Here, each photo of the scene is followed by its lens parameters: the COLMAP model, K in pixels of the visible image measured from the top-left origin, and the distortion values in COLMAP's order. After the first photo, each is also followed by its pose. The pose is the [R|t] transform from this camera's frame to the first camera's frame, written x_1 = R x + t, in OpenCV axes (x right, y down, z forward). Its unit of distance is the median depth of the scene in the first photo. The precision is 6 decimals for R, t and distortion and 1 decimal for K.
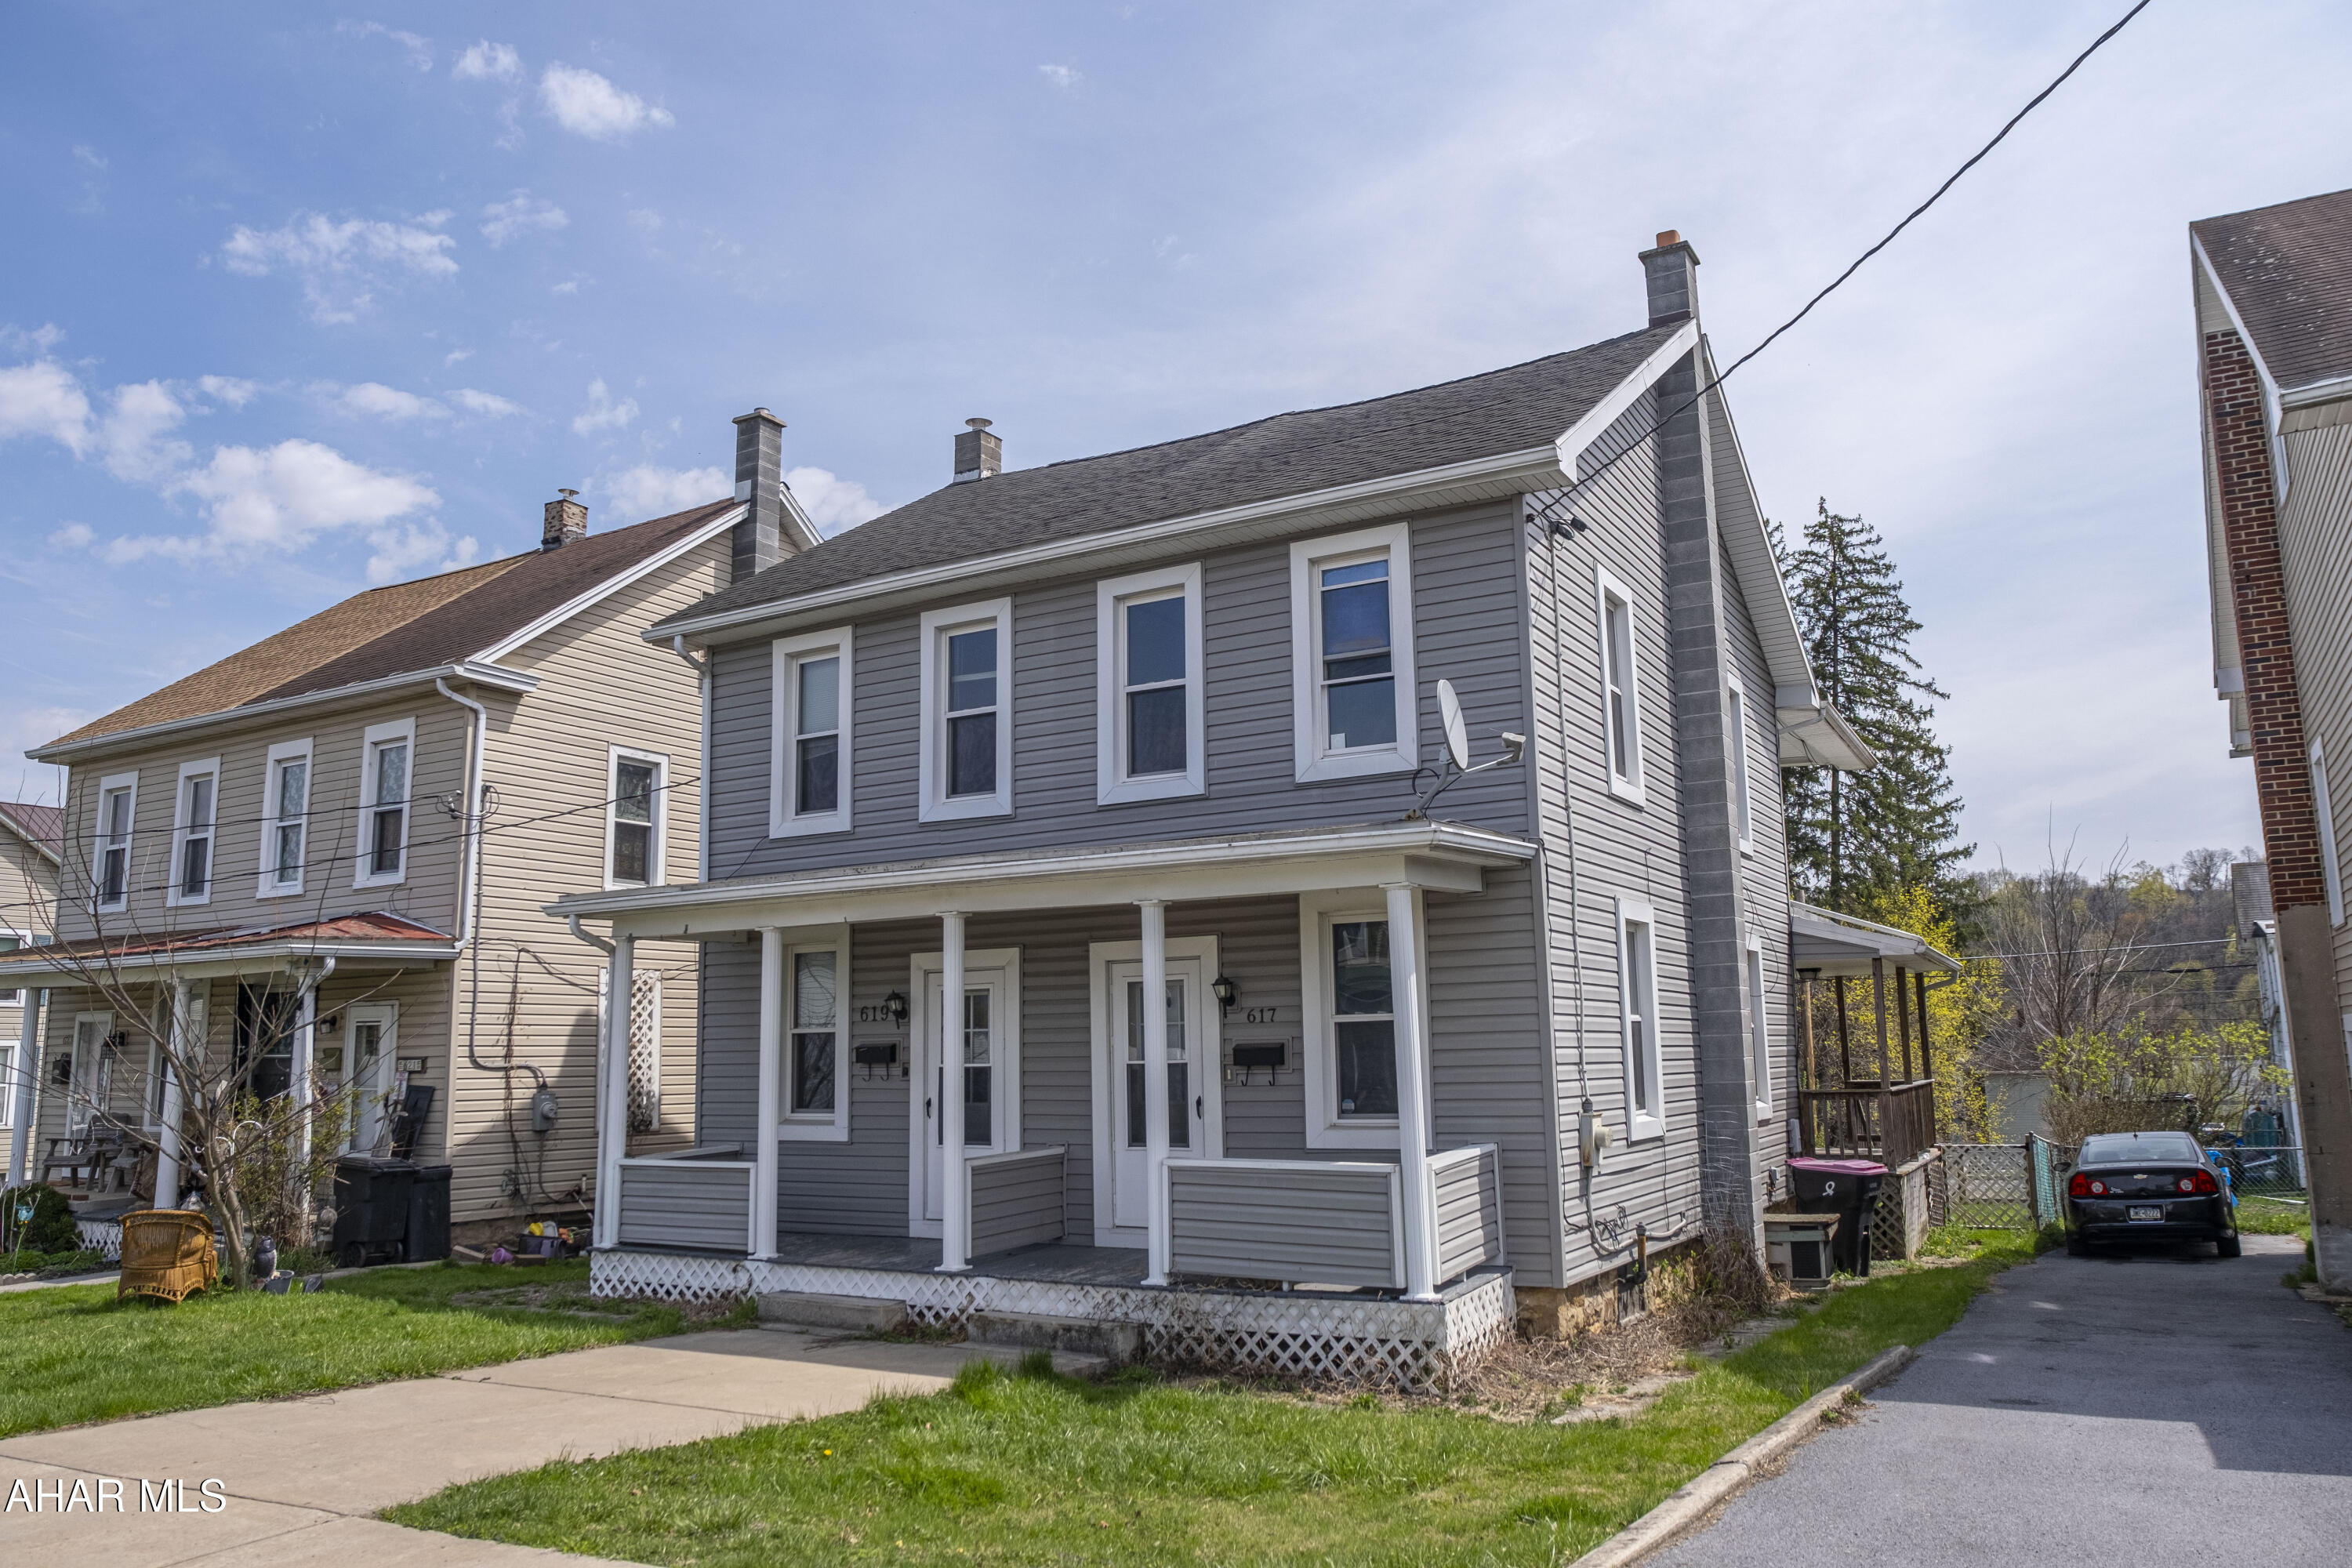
lens RADIAL K [[1661.2, 0, 1180.8], [0, 1661.2, 777.7], [0, 0, 1]] dist [-0.080481, 0.057829]
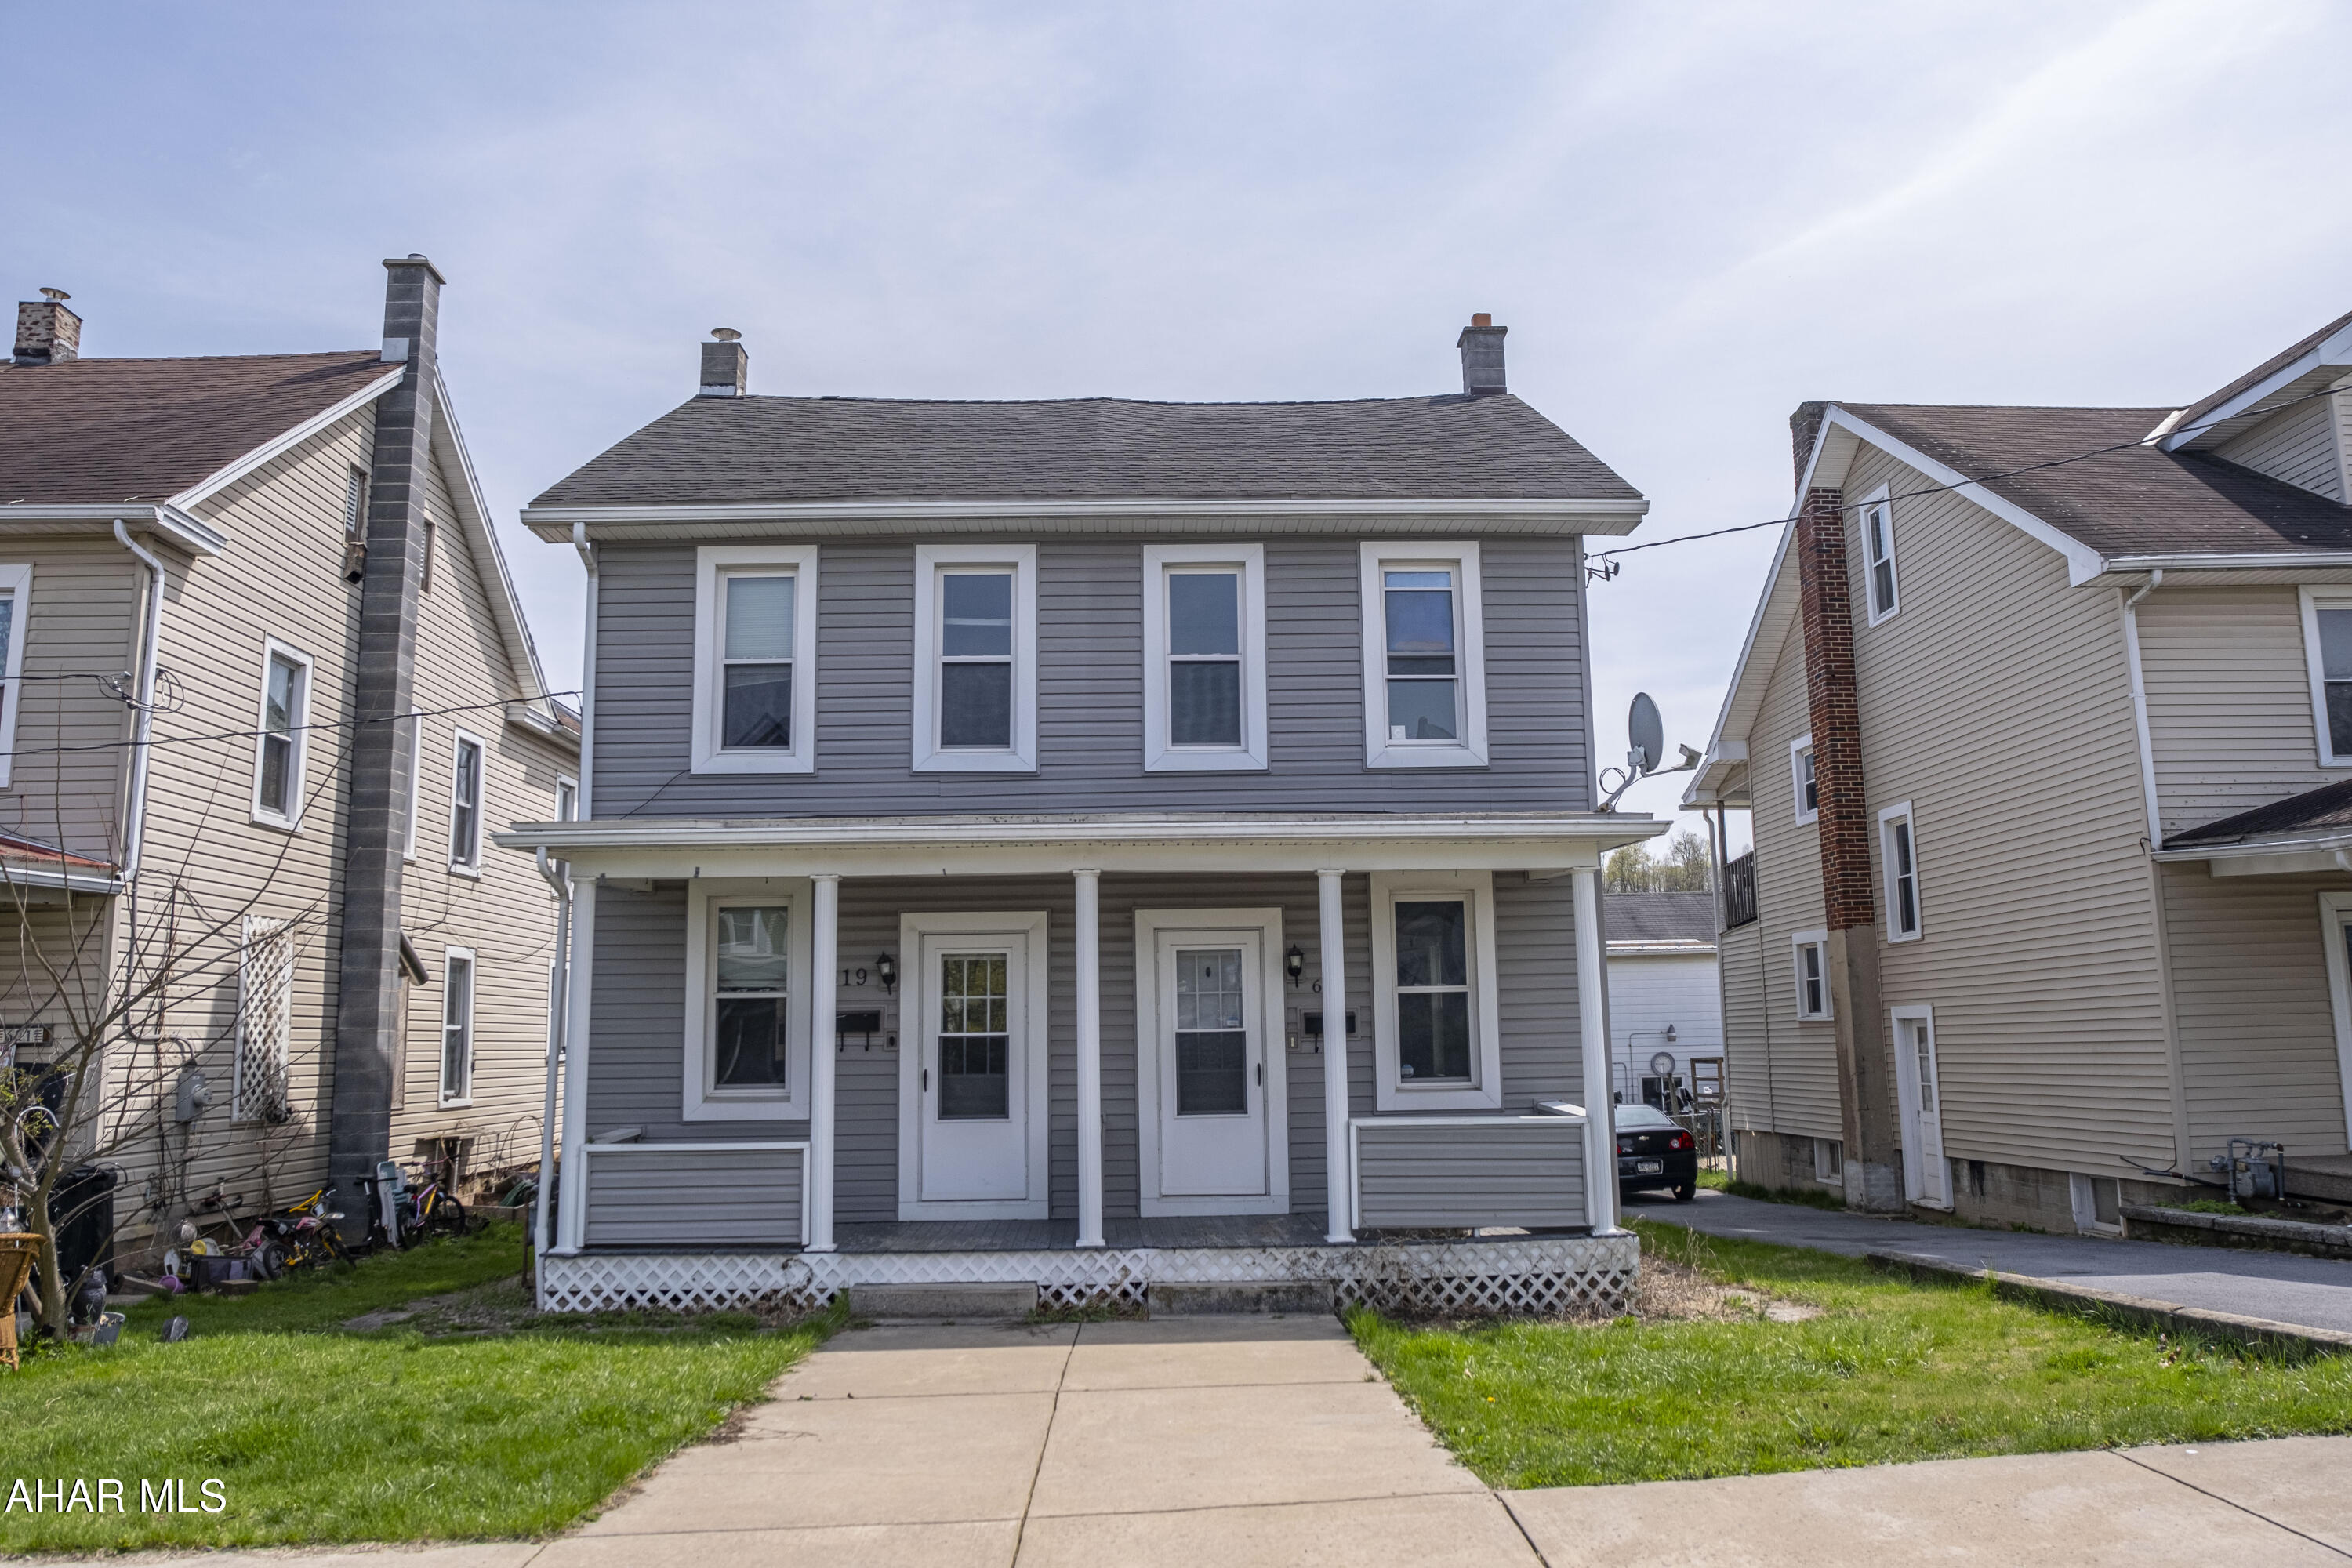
lens RADIAL K [[1661.2, 0, 1180.8], [0, 1661.2, 777.7], [0, 0, 1]] dist [-0.080481, 0.057829]
pose [[0.850917, 0.087741, 0.517921, -0.536965], [-0.087094, 0.995871, -0.025620, 0.043635], [-0.518030, -0.023307, 0.855045, 0.143480]]
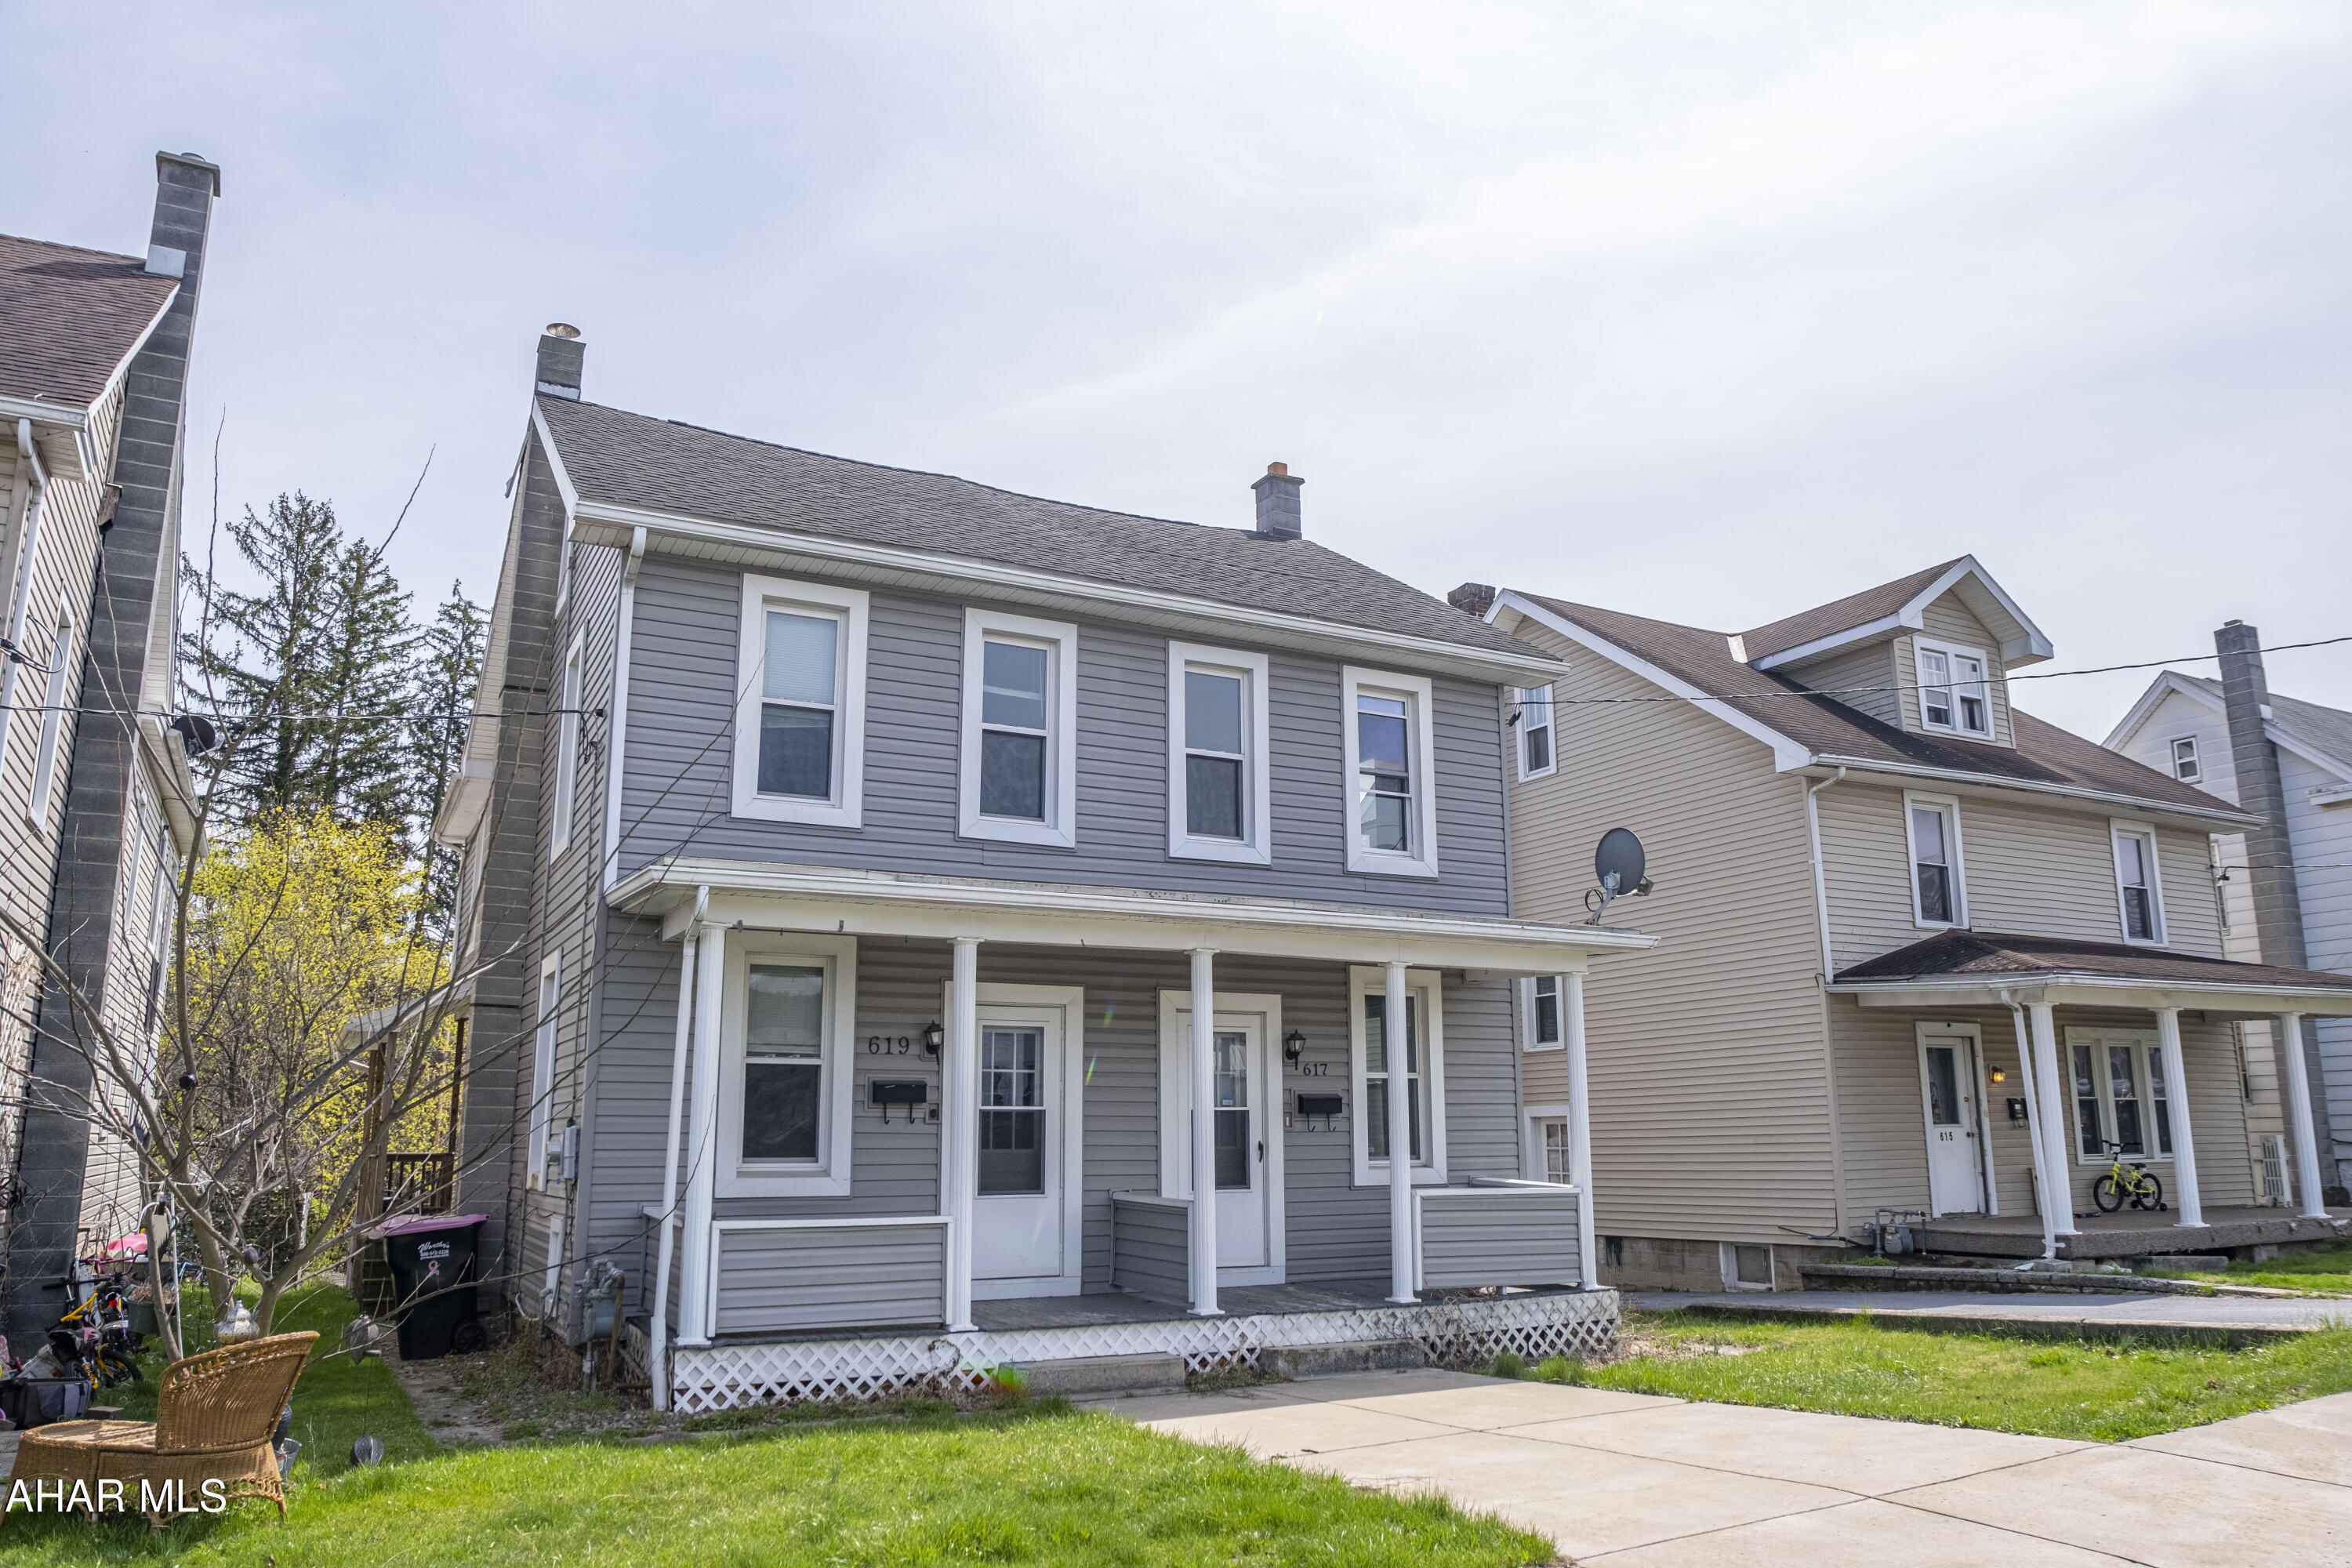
lens RADIAL K [[1661.2, 0, 1180.8], [0, 1661.2, 777.7], [0, 0, 1]] dist [-0.080481, 0.057829]
pose [[0.524431, 0.196519, 0.828464, -0.896364], [-0.145912, 0.979349, -0.139946, 0.110408], [-0.838857, -0.047491, 0.542276, 0.435588]]
